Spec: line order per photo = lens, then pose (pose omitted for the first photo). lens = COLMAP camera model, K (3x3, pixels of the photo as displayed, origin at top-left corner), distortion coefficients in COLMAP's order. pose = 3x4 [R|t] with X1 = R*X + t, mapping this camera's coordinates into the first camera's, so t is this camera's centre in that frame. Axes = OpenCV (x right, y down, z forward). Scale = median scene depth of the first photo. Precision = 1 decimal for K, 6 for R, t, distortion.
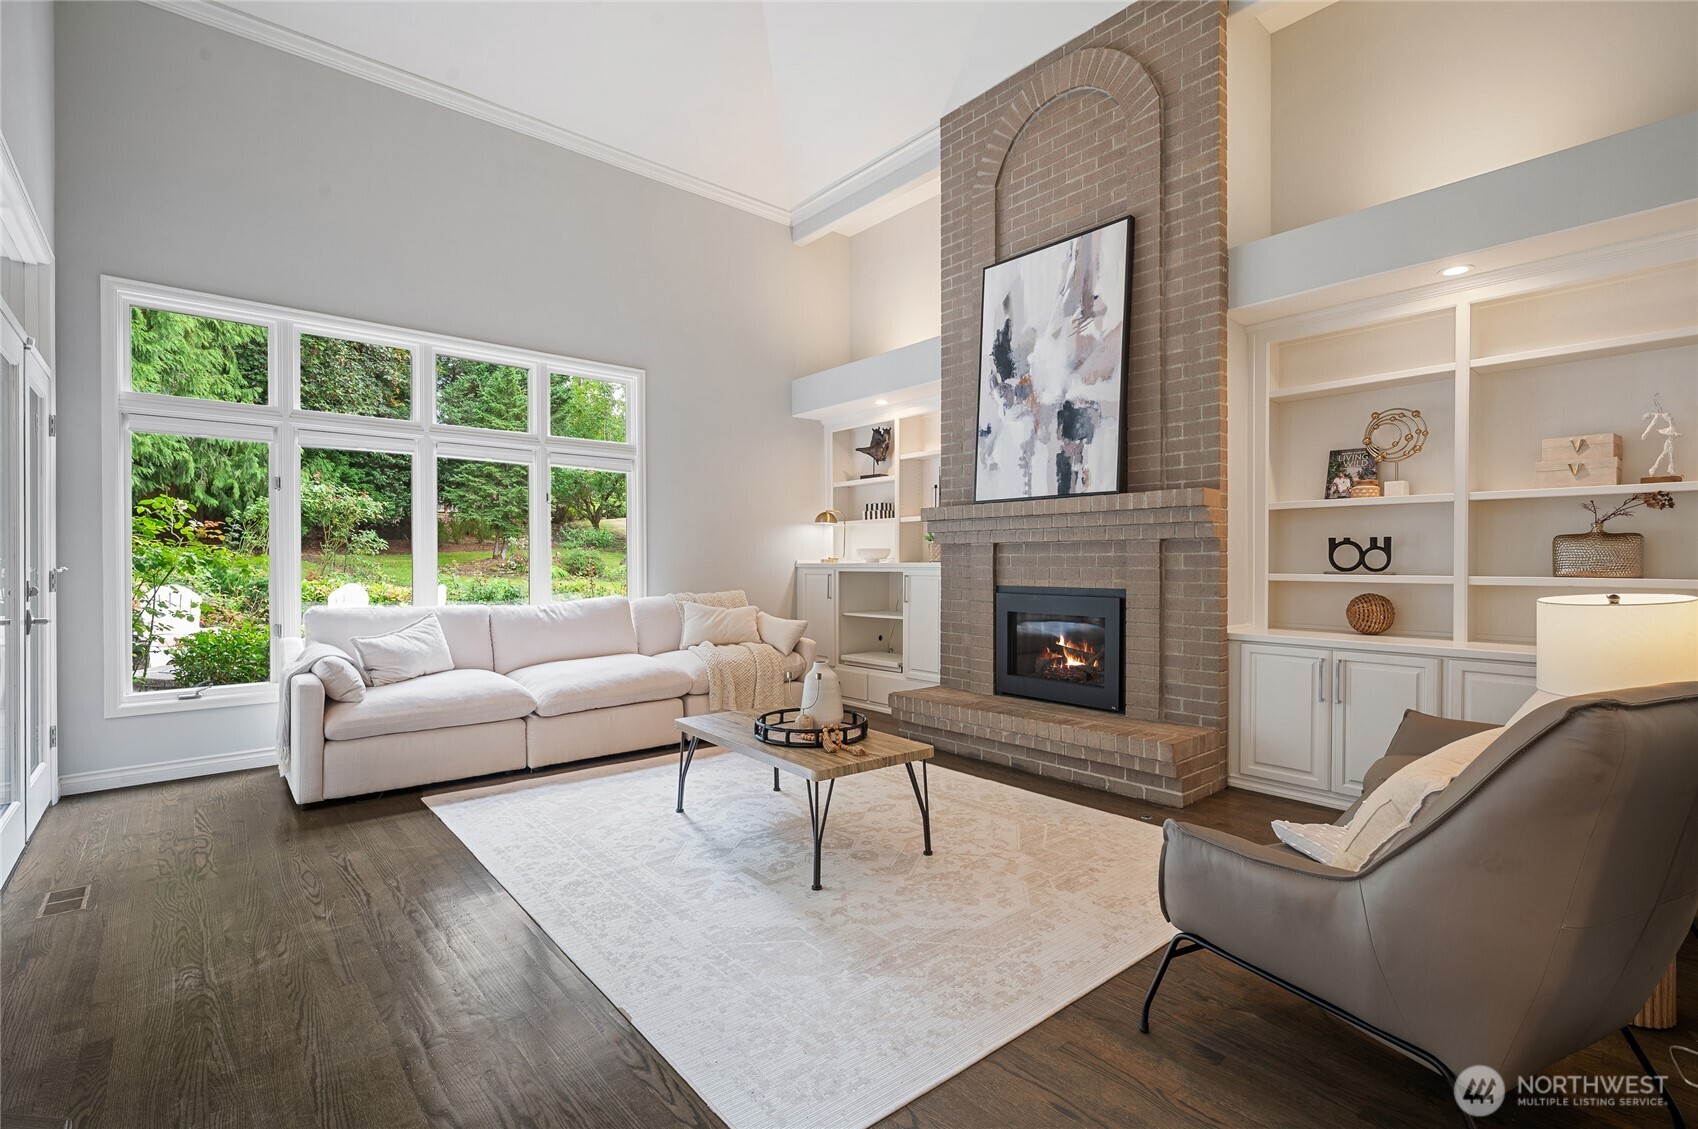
lens RADIAL K [[792.1, 0, 846.6], [0, 792.1, 564.6], [0, 0, 1]] dist [-0.000010, -0.000524]
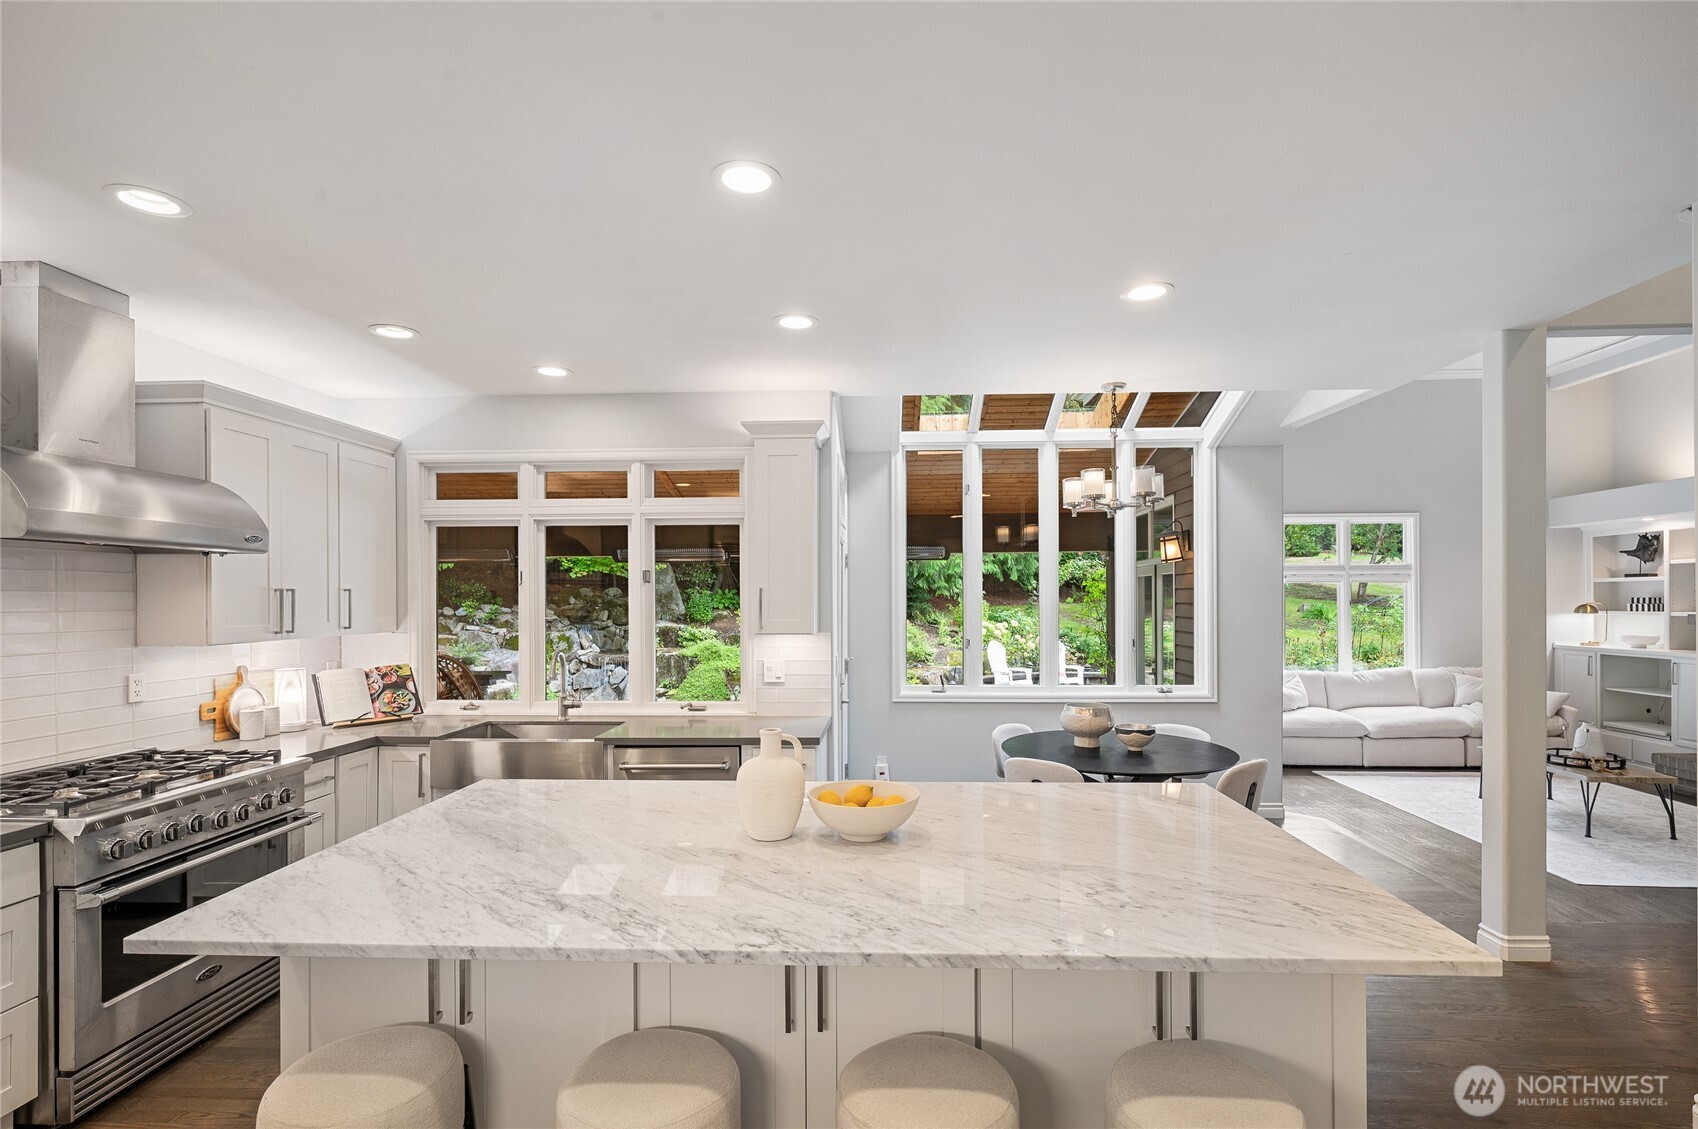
lens RADIAL K [[792.1, 0, 862.0], [0, 792.1, 601.7], [0, 0, 1]] dist [-0.000010, -0.000524]
pose [[0.727279, -0.000766, -0.686342, 0.000207], [-0.001138, 0.999997, -0.002322, -0.081139], [0.686341, 0.002469, 0.727275, -0.812821]]
